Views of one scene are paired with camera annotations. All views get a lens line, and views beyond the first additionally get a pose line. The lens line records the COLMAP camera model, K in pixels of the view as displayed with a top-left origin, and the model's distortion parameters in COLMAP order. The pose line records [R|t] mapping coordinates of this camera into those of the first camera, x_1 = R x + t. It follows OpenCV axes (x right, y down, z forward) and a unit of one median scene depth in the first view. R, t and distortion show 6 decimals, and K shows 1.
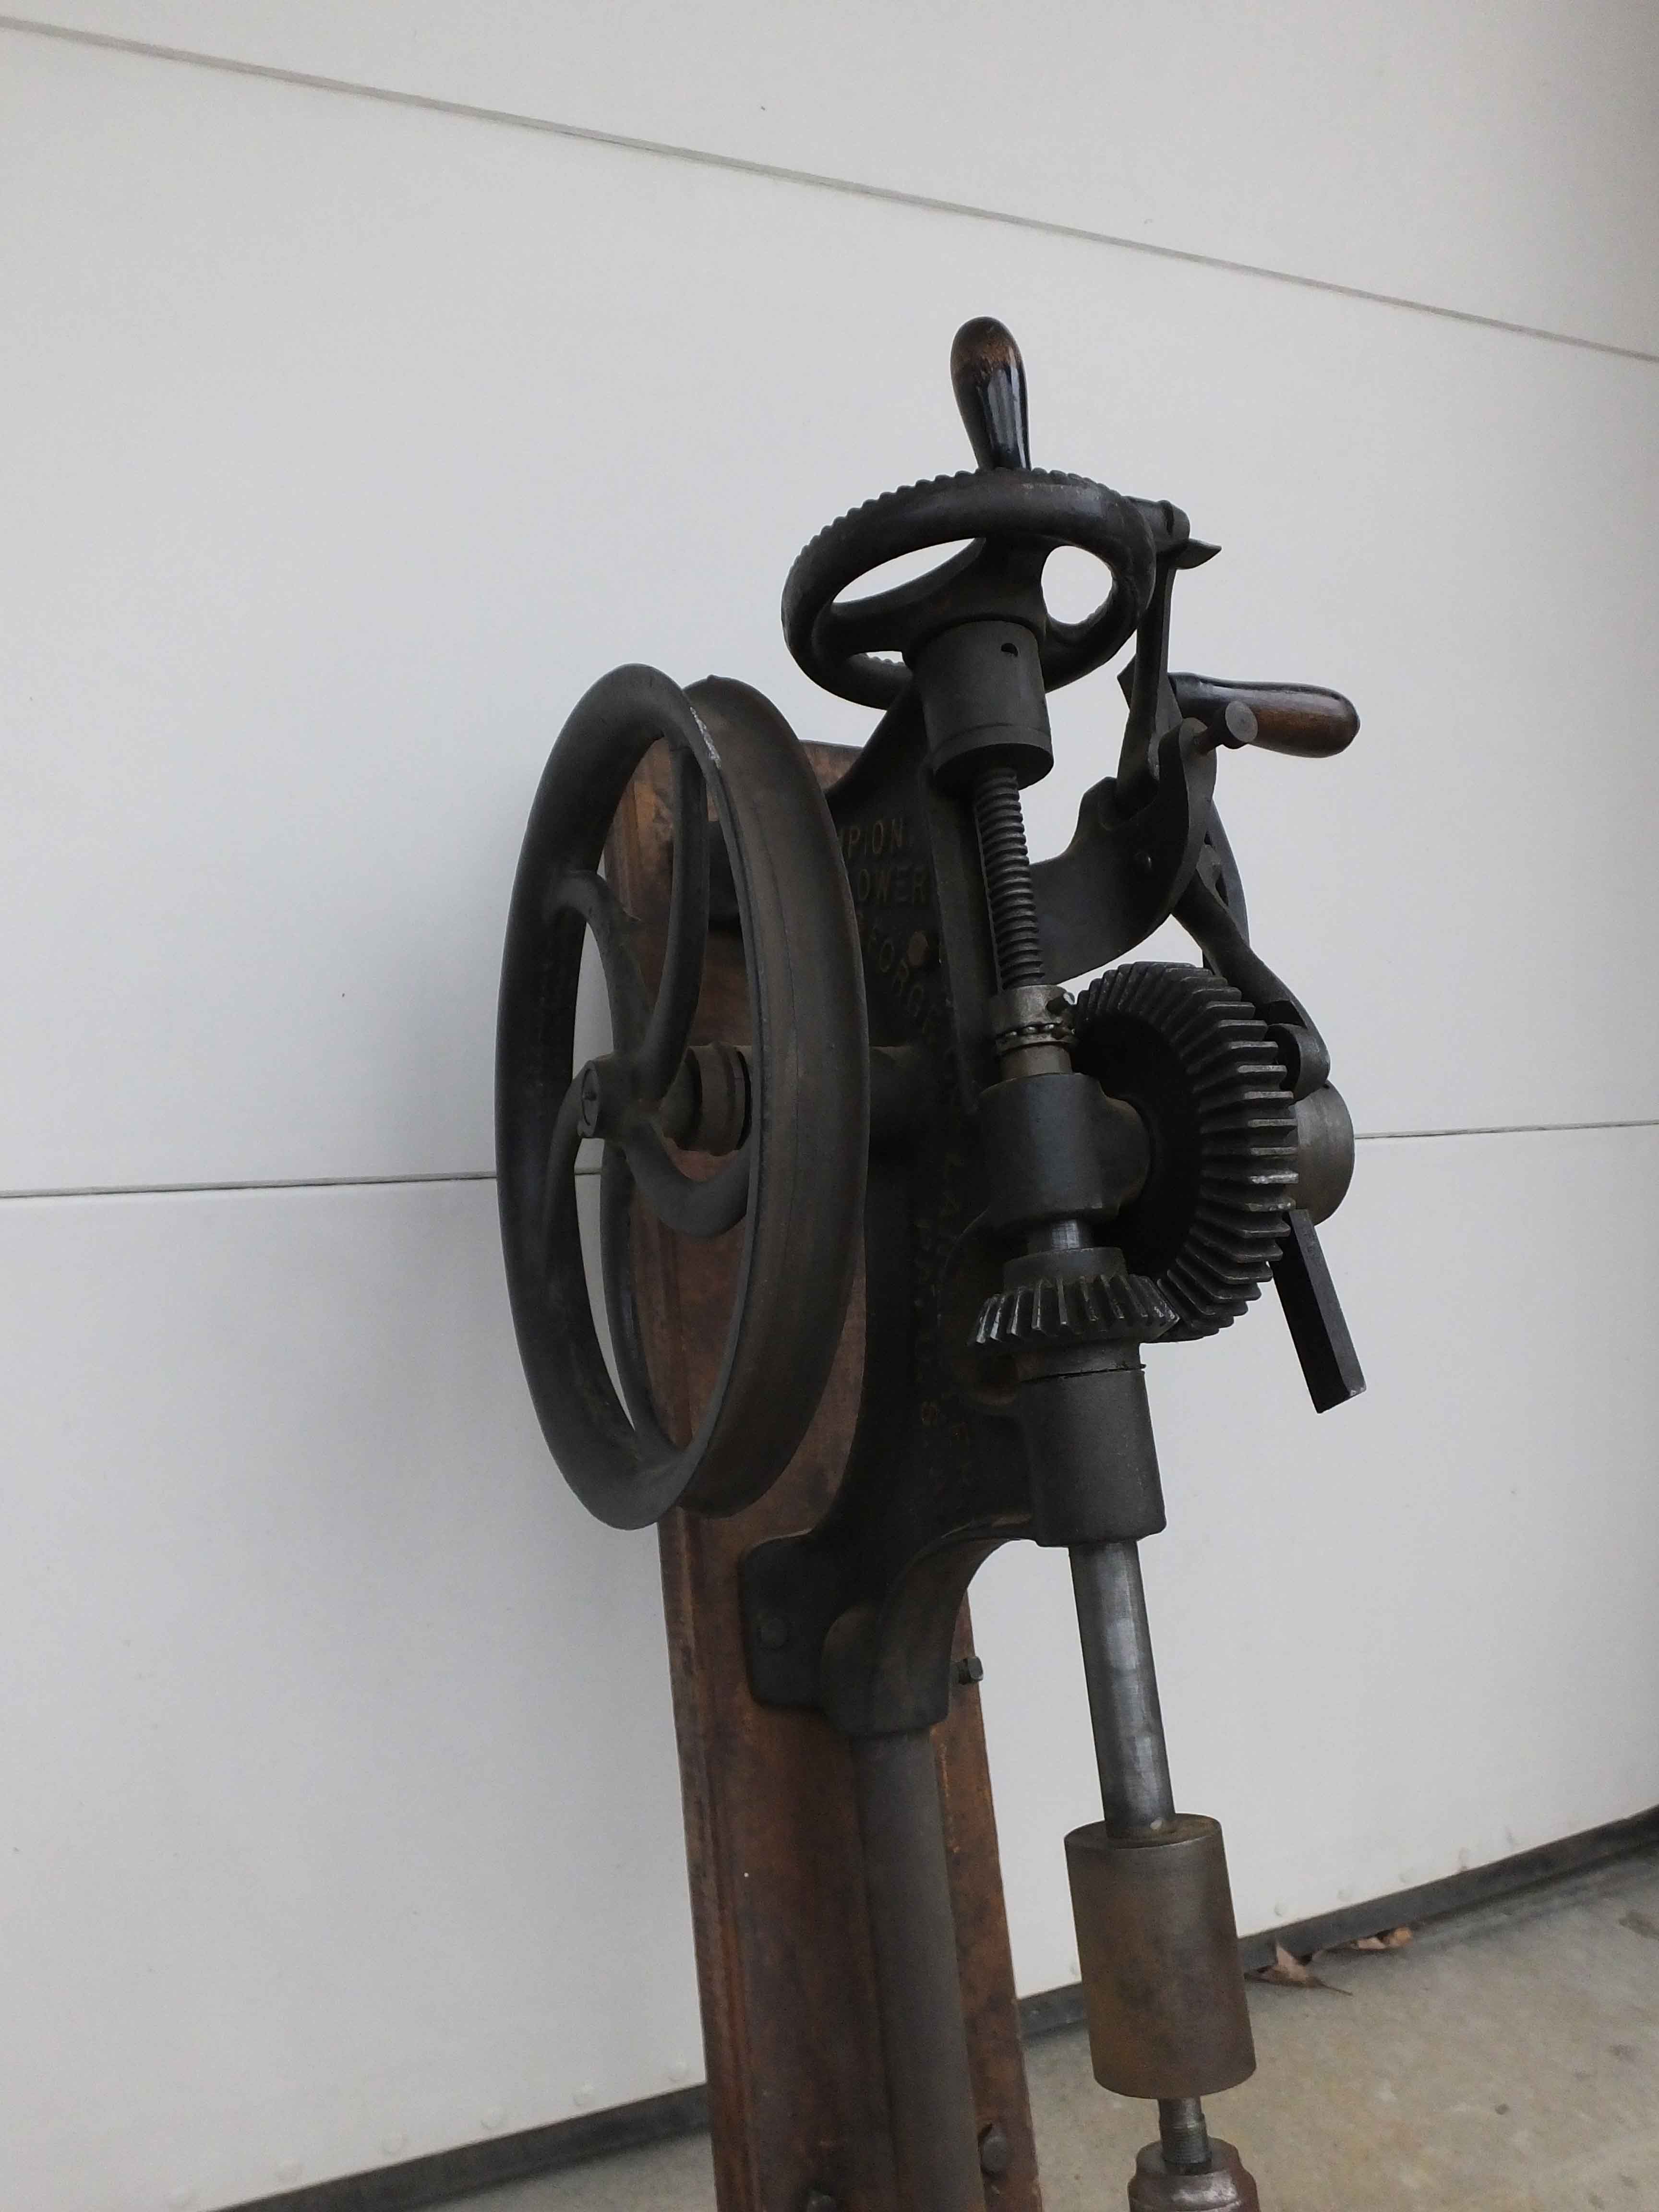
lens RADIAL K [[1638.3, 0, 839.2], [0, 1638.3, 1116.1], [0, 0, 1]] dist [-0.055506, 0.046701]
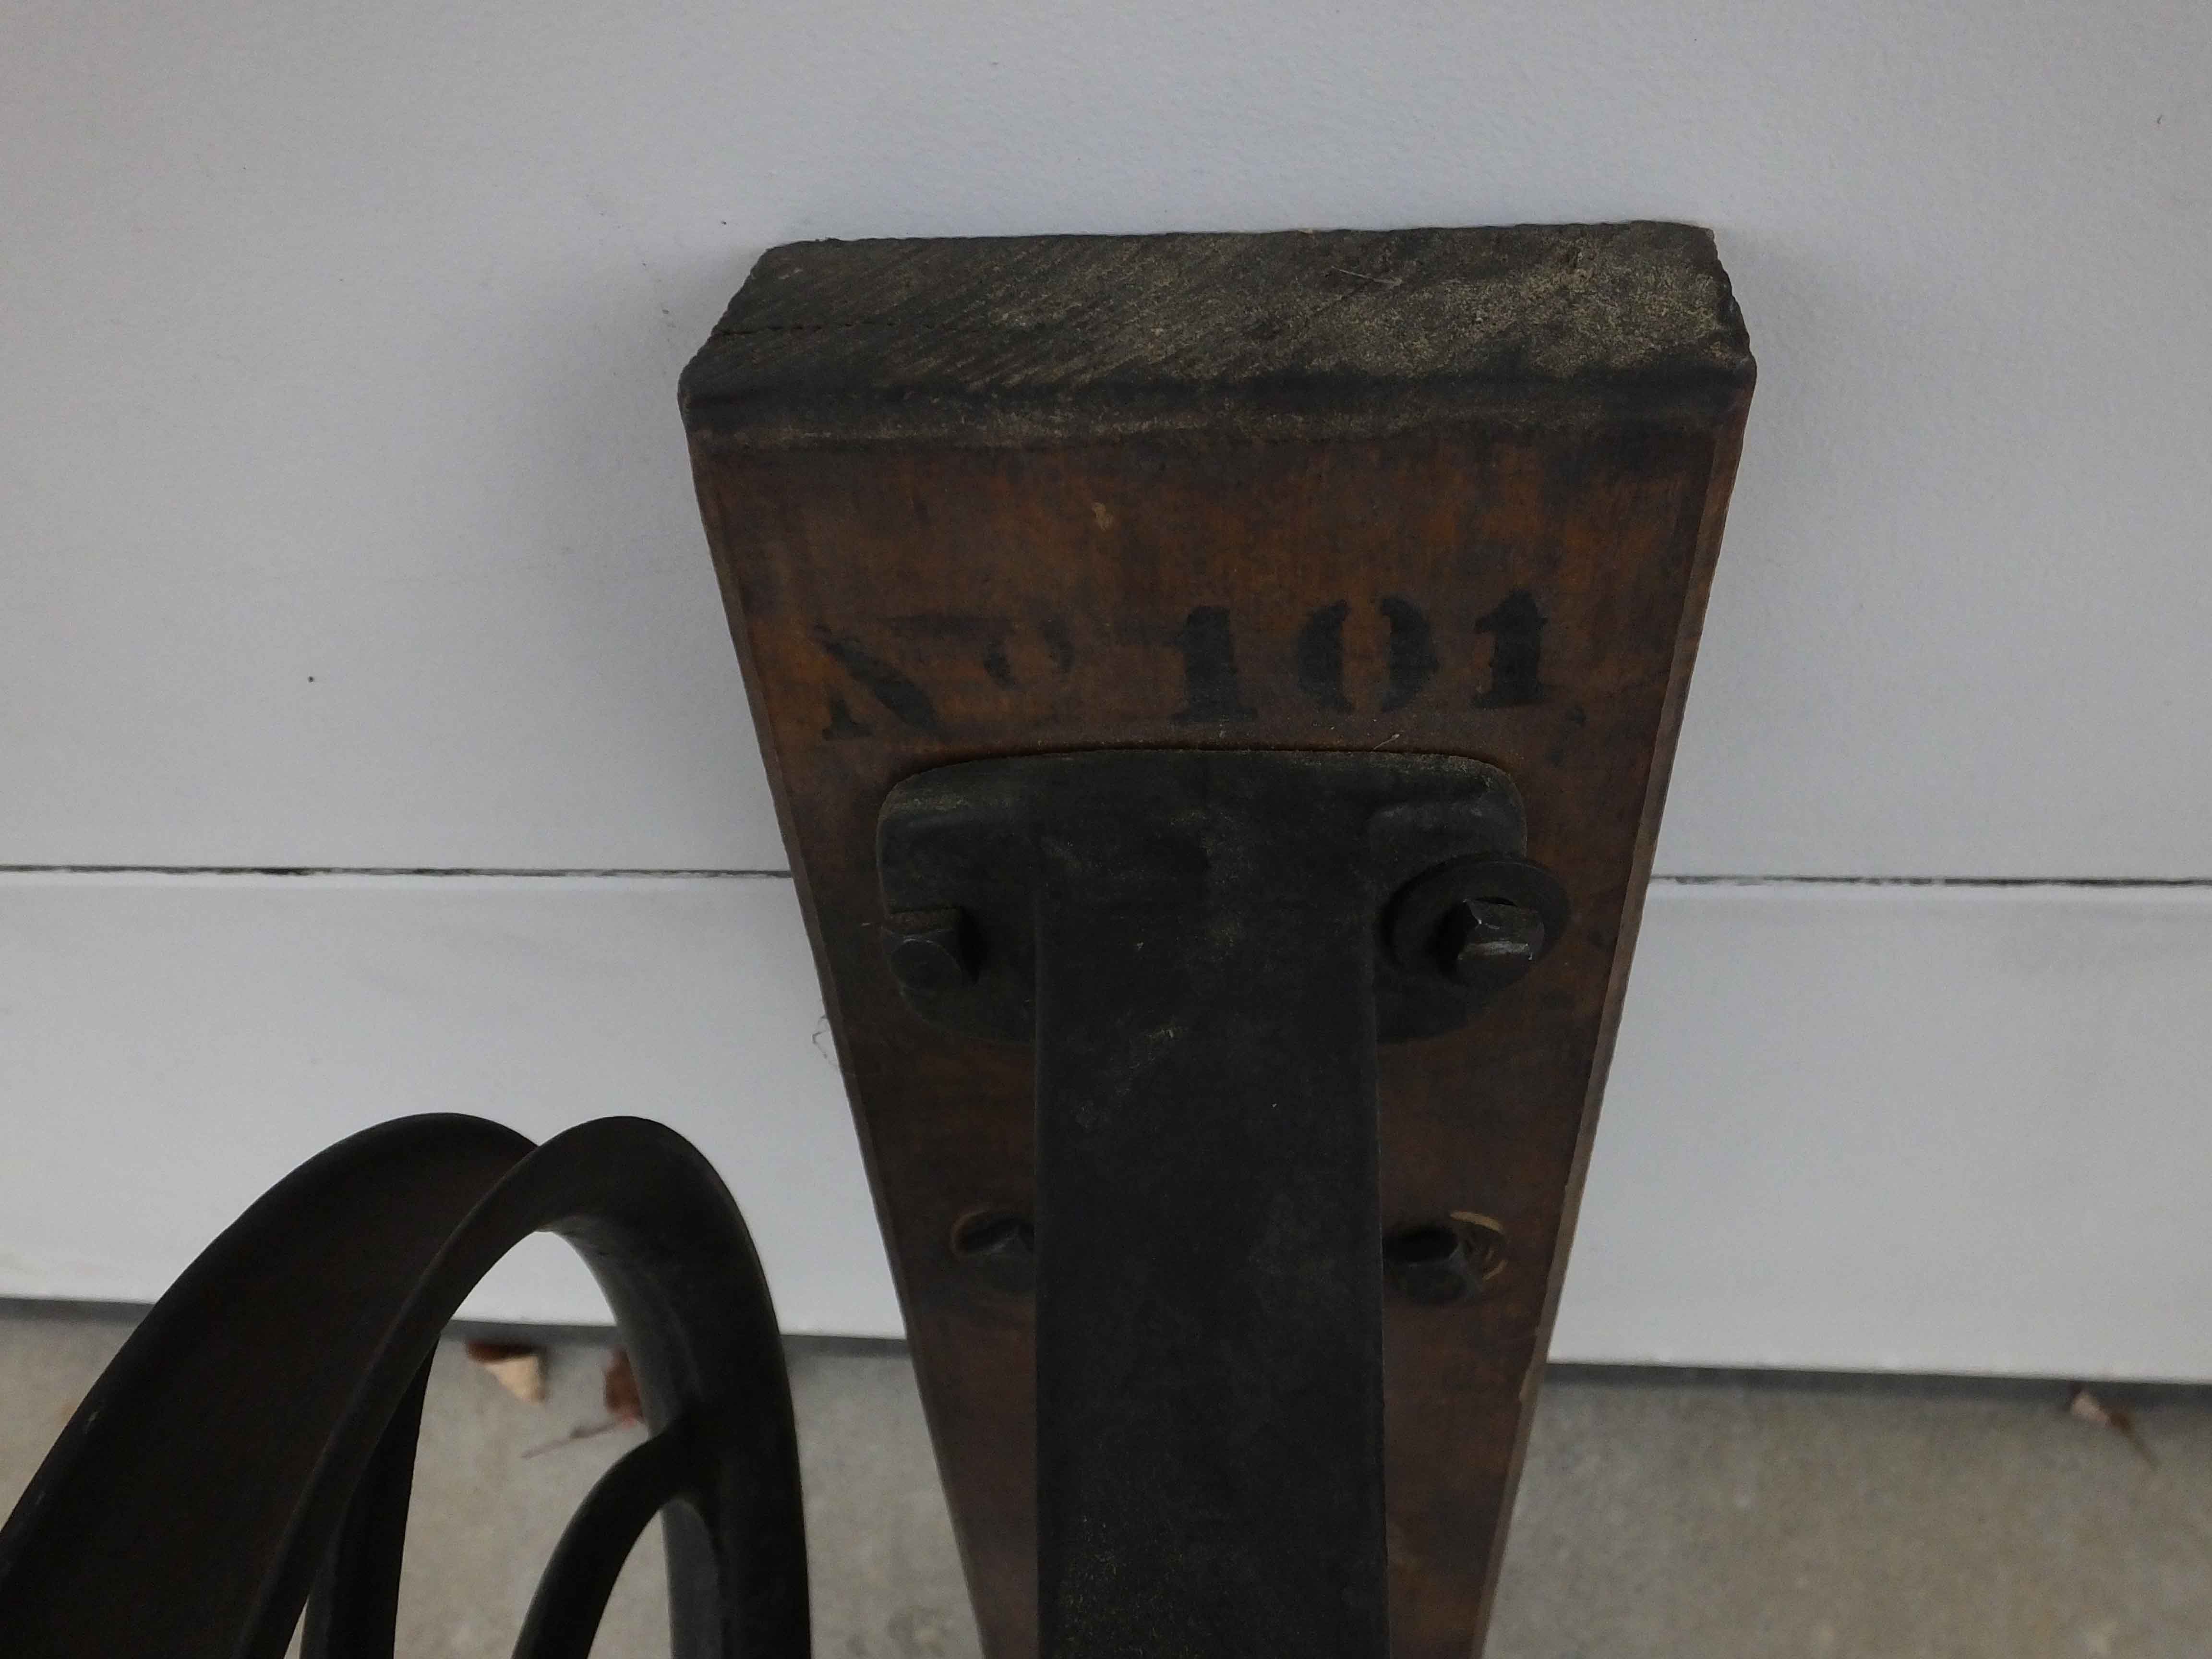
lens RADIAL K [[1808.6, 0, 1102.0], [0, 1808.6, 840.7], [0, 0, 1]] dist [-0.028179, 0.036476]
pose [[0.892801, 0.347427, -0.286707, 0.043131], [0.064653, 0.531062, 0.844863, -0.586522], [0.445787, -0.772831, 0.451671, 1.129950]]
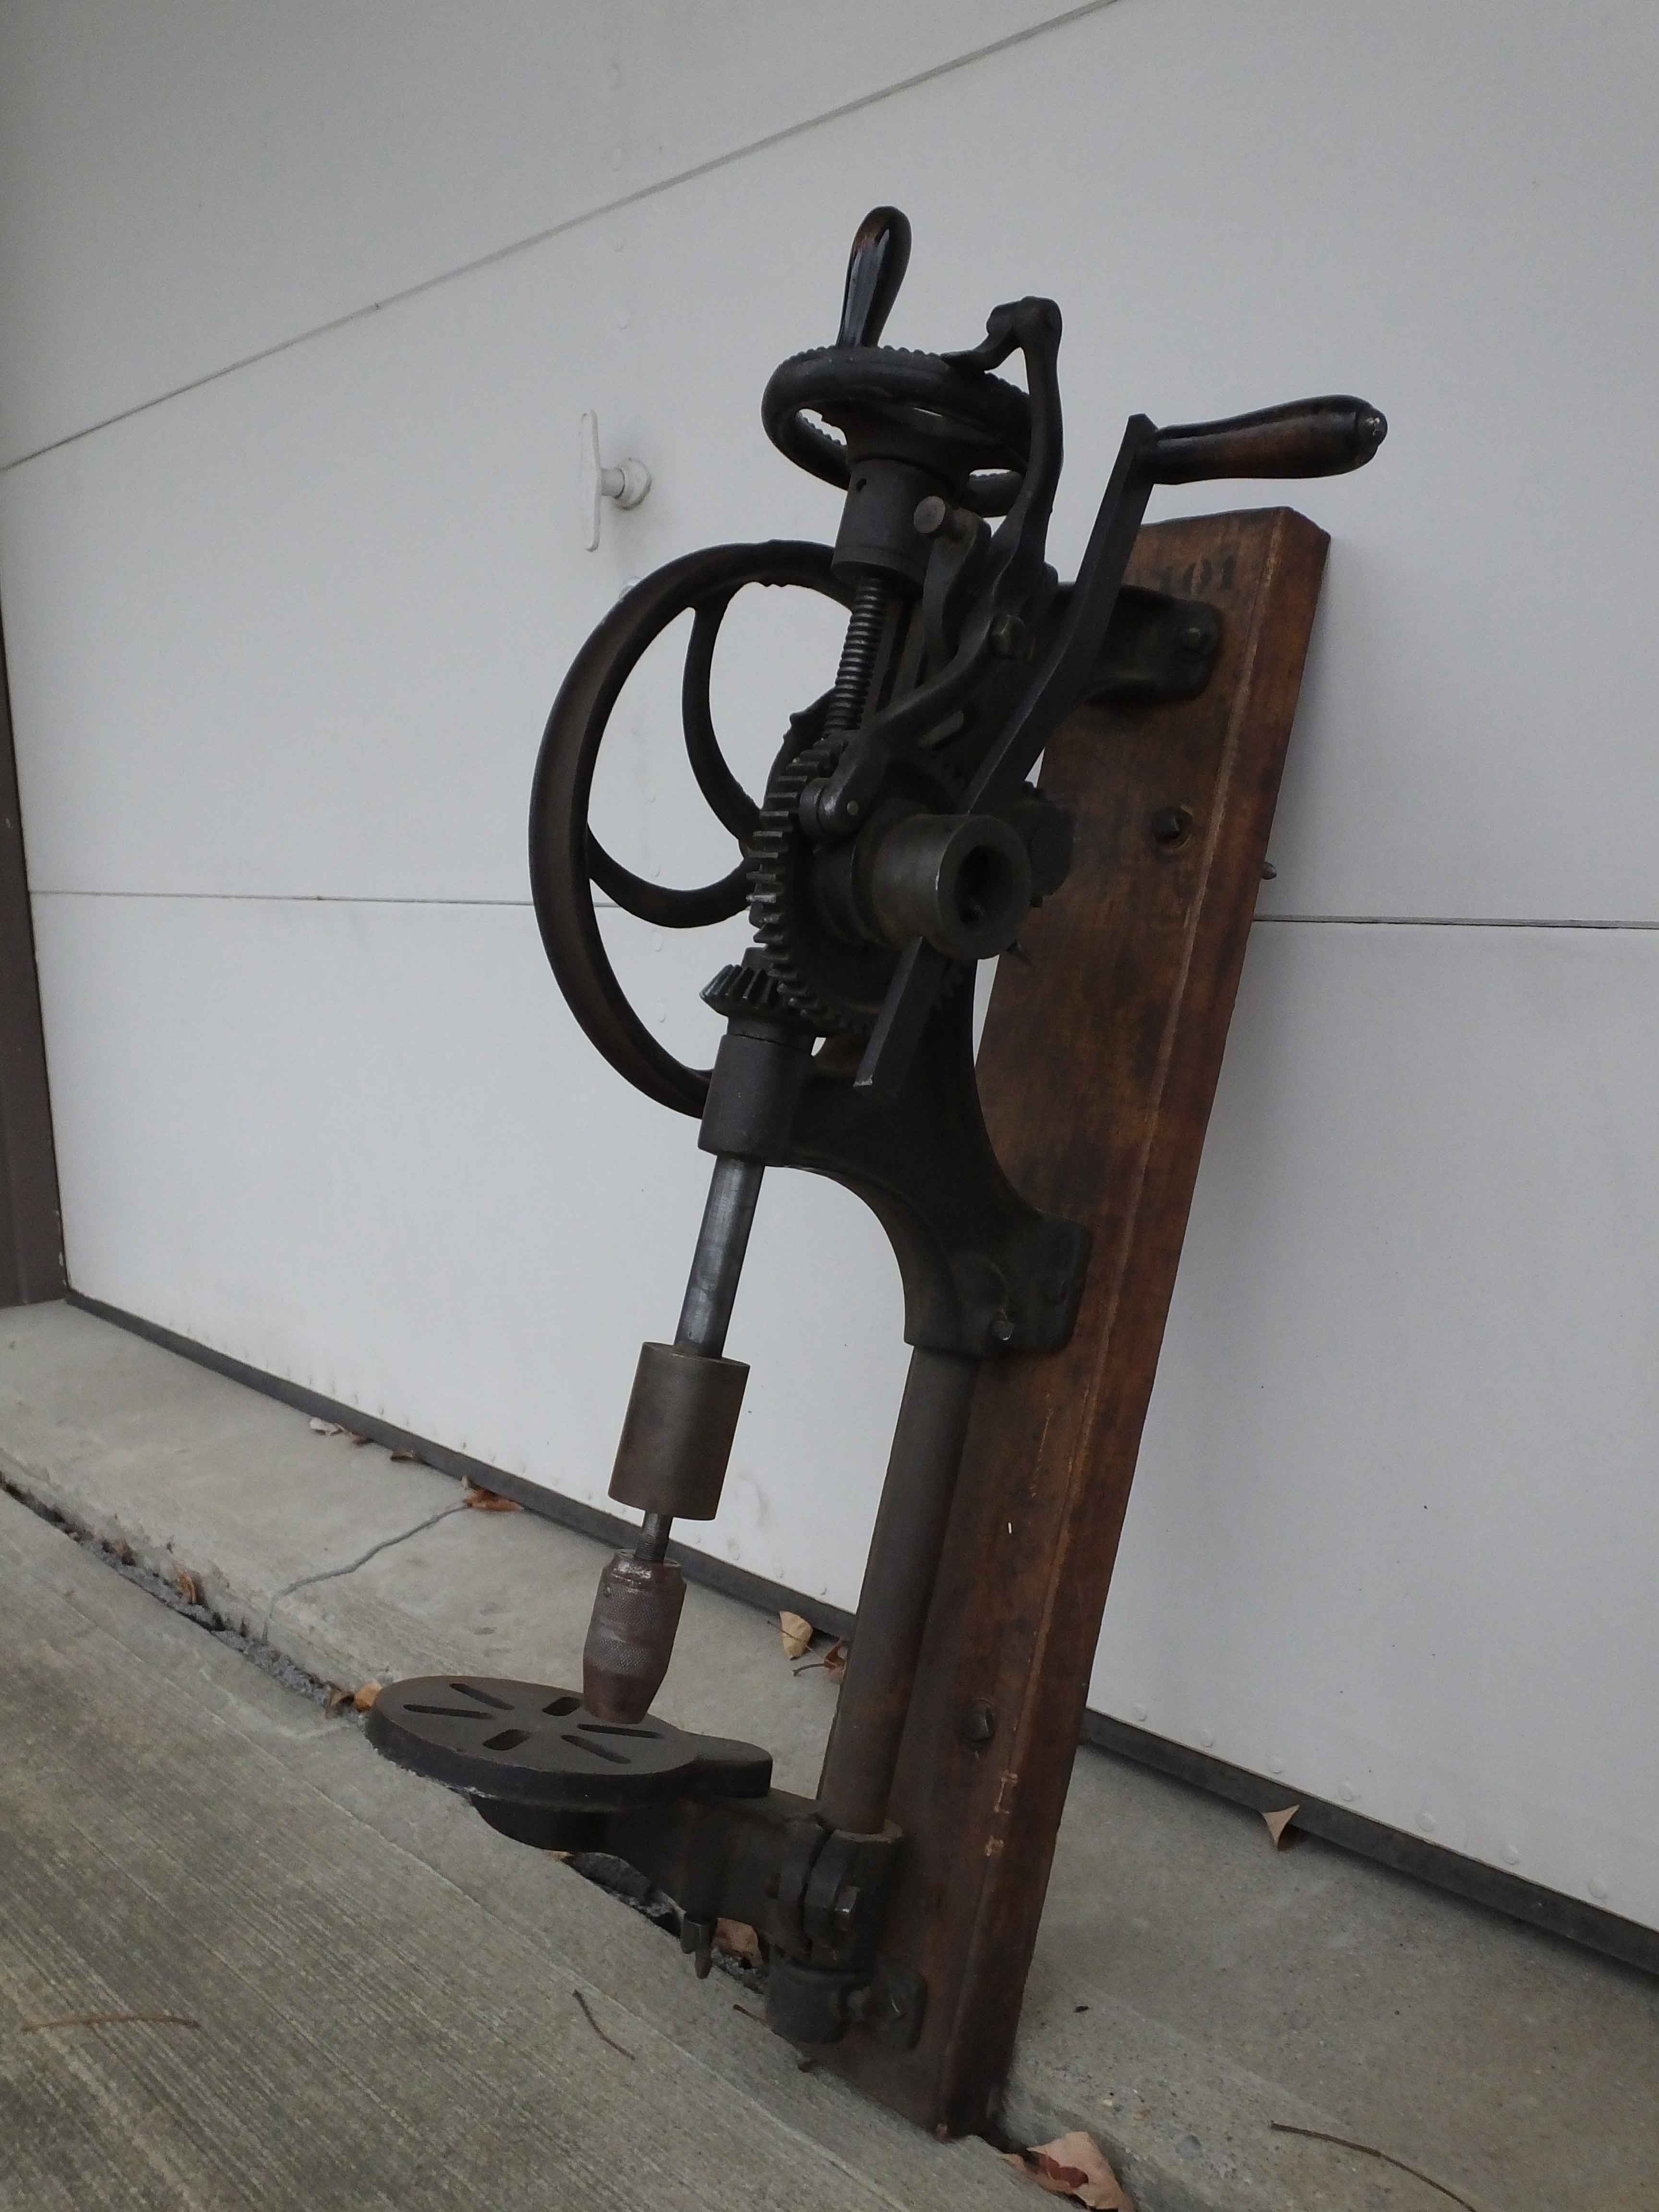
lens RADIAL K [[2034.3, 0, 829.6], [0, 2034.3, 1111.5], [0, 0, 1]] dist [-0.021714, 0.000000]
pose [[0.323904, 0.125996, -0.937663, 1.636112], [-0.037426, 0.992023, 0.120372, 0.008439], [0.945349, -0.003896, 0.326036, 0.459506]]
